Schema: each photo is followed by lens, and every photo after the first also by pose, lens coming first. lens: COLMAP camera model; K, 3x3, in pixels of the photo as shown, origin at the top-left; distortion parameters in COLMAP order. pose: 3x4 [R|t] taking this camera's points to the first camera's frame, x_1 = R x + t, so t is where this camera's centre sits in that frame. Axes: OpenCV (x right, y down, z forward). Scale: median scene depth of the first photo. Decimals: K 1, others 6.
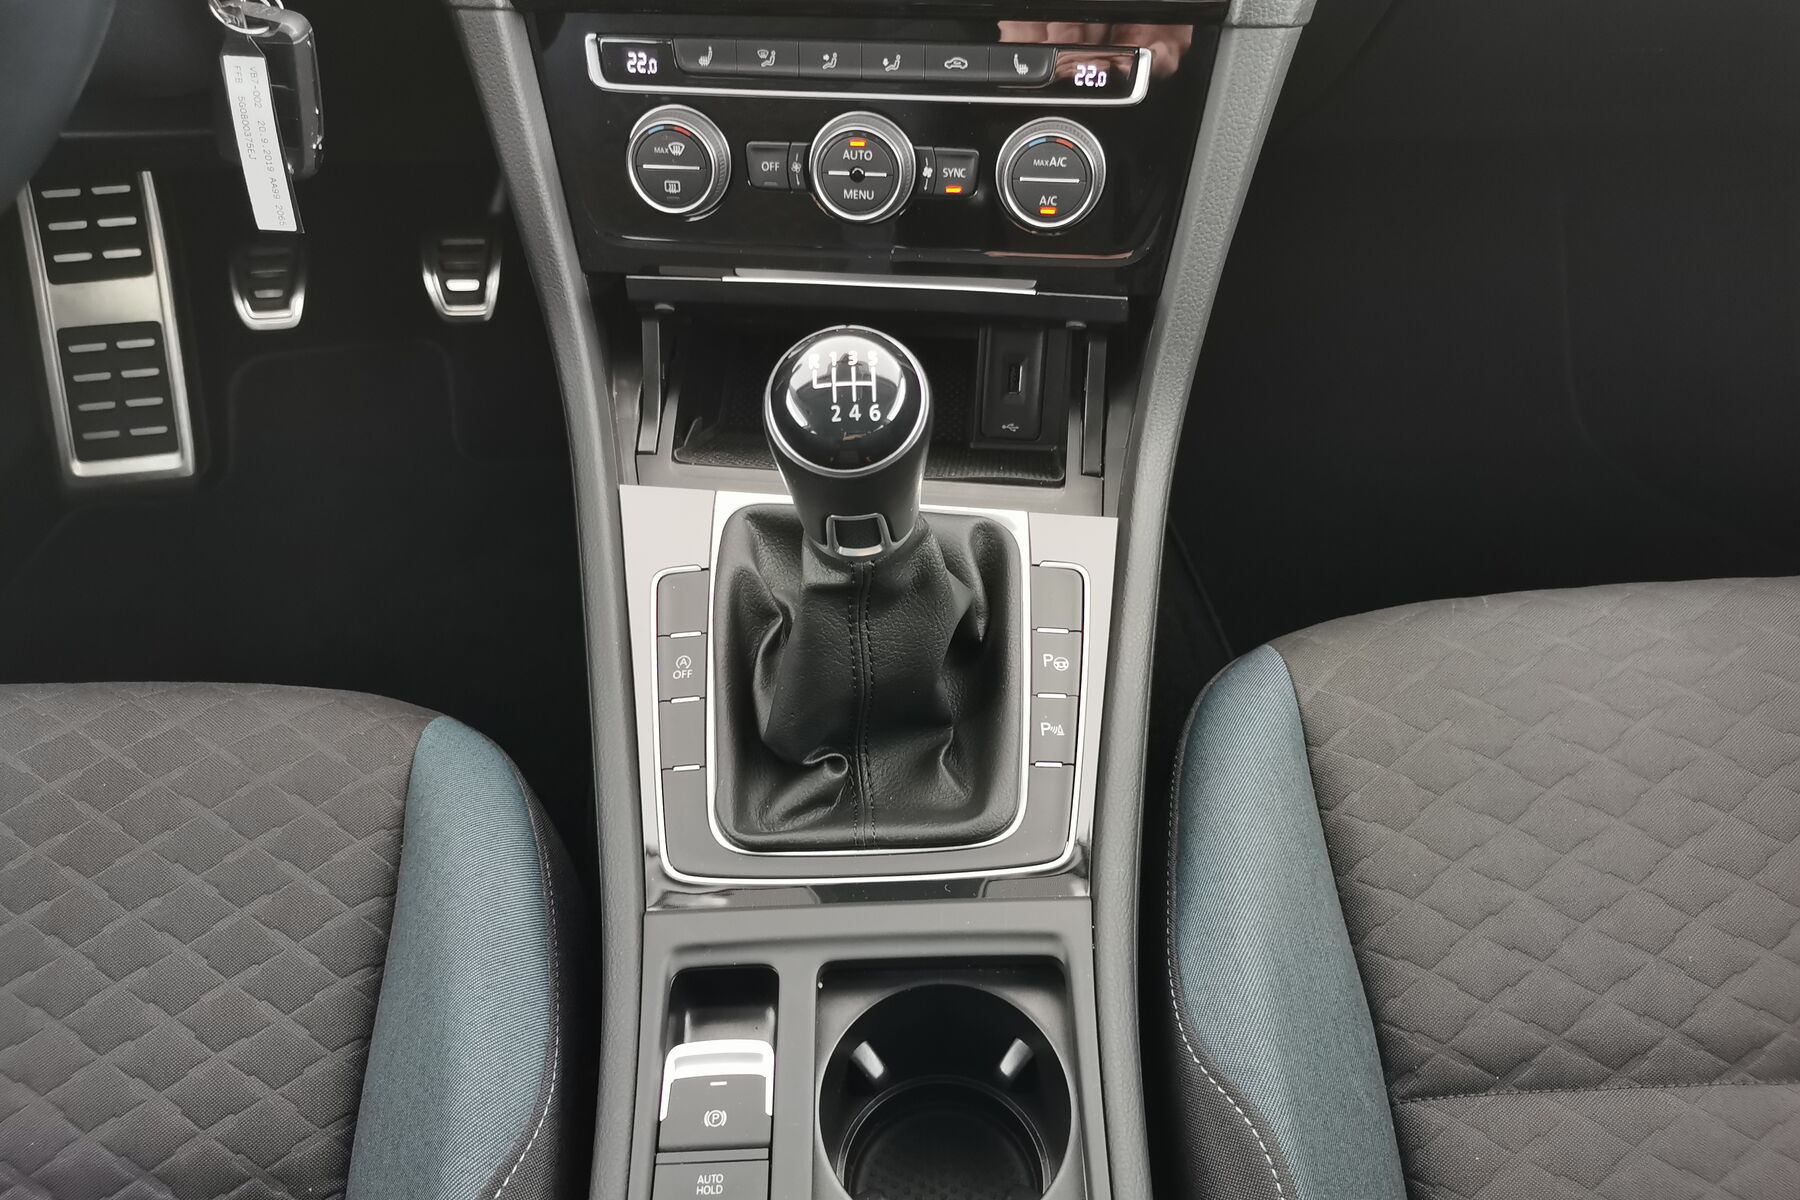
lens RADIAL K [[1406.9, 0, 900.0], [0, 1406.9, 600.0], [0, 0, 1]] dist [0.015101, -0.008479]
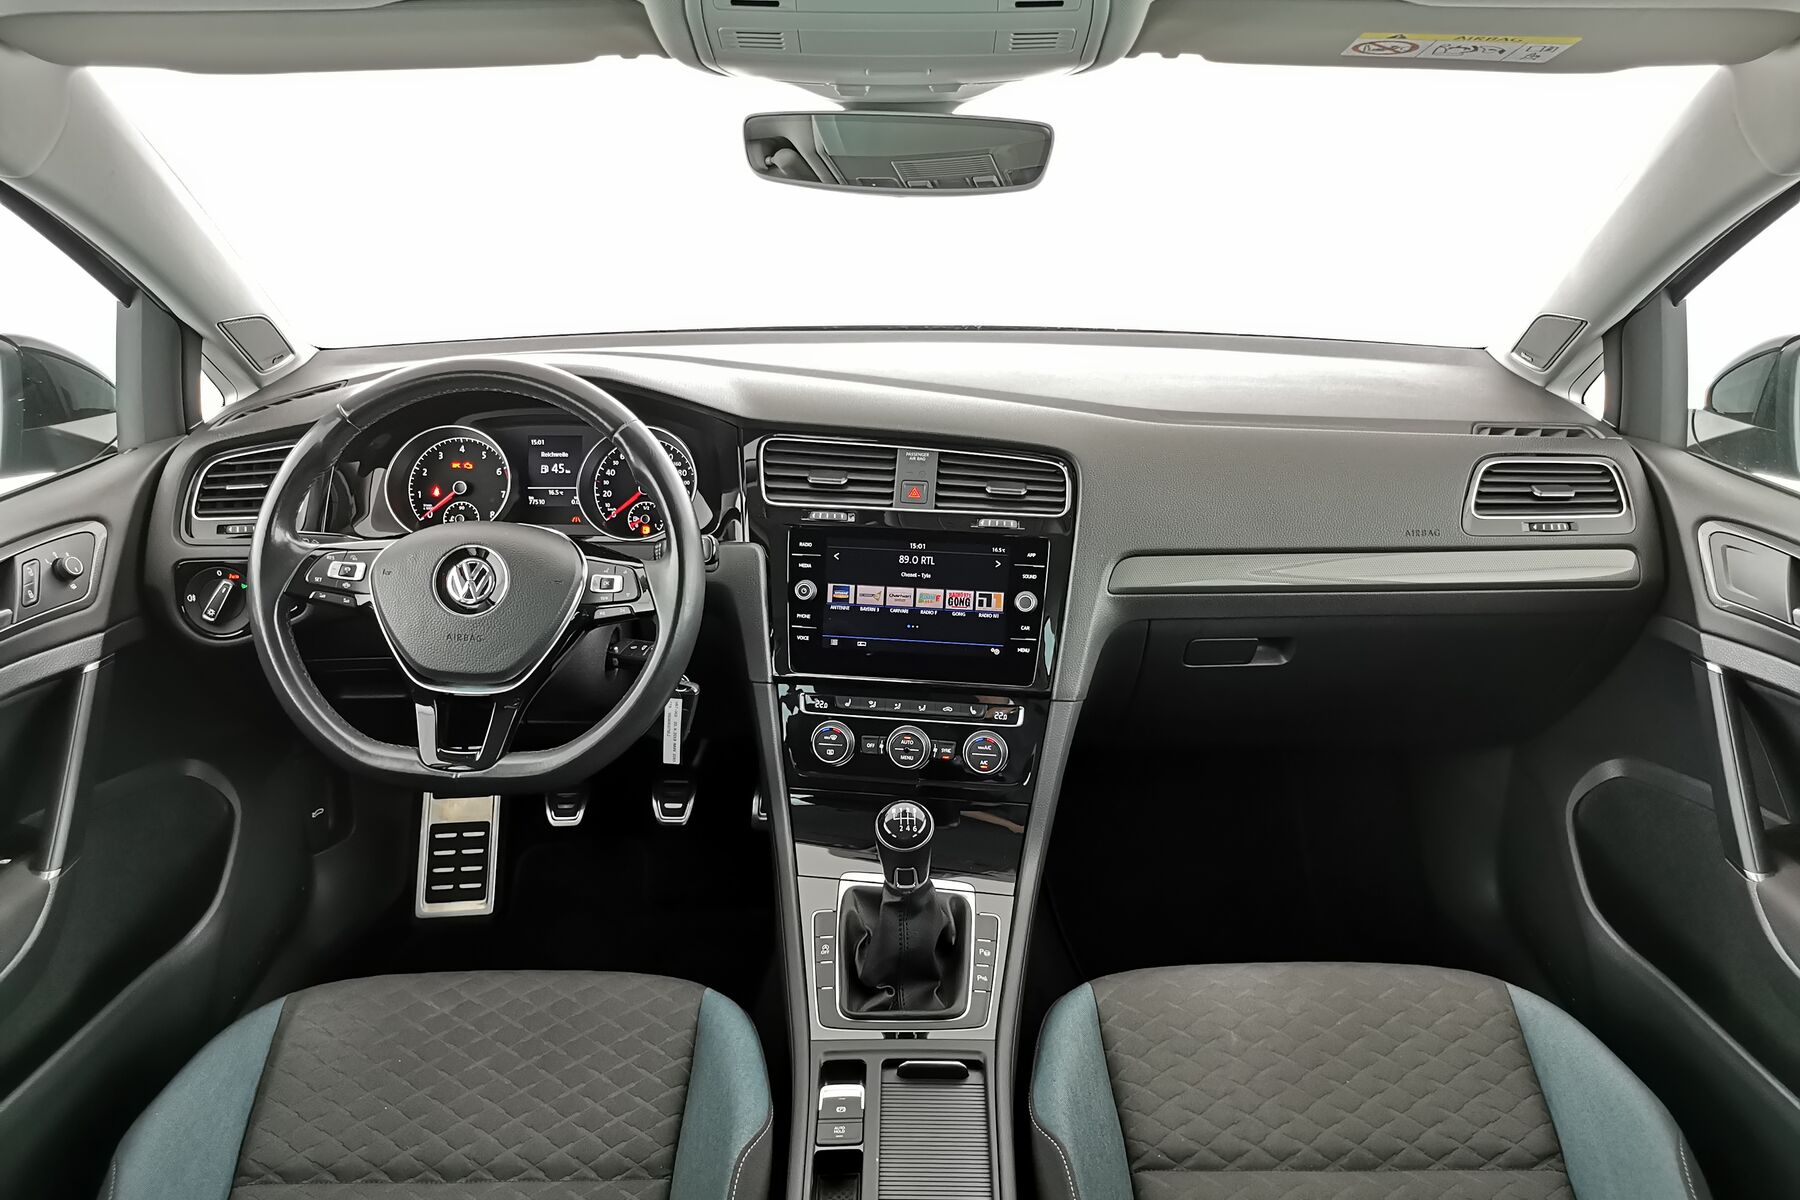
lens RADIAL K [[1383.0, 0, 900.0], [0, 1383.0, 600.0], [0, 0, 1]] dist [0.027284, -0.001921]
pose [[0.999367, 0.034249, -0.009650, -0.027974], [-0.035248, 0.915814, -0.400053, 0.428865], [-0.004863, 0.400140, 0.916441, -1.330320]]
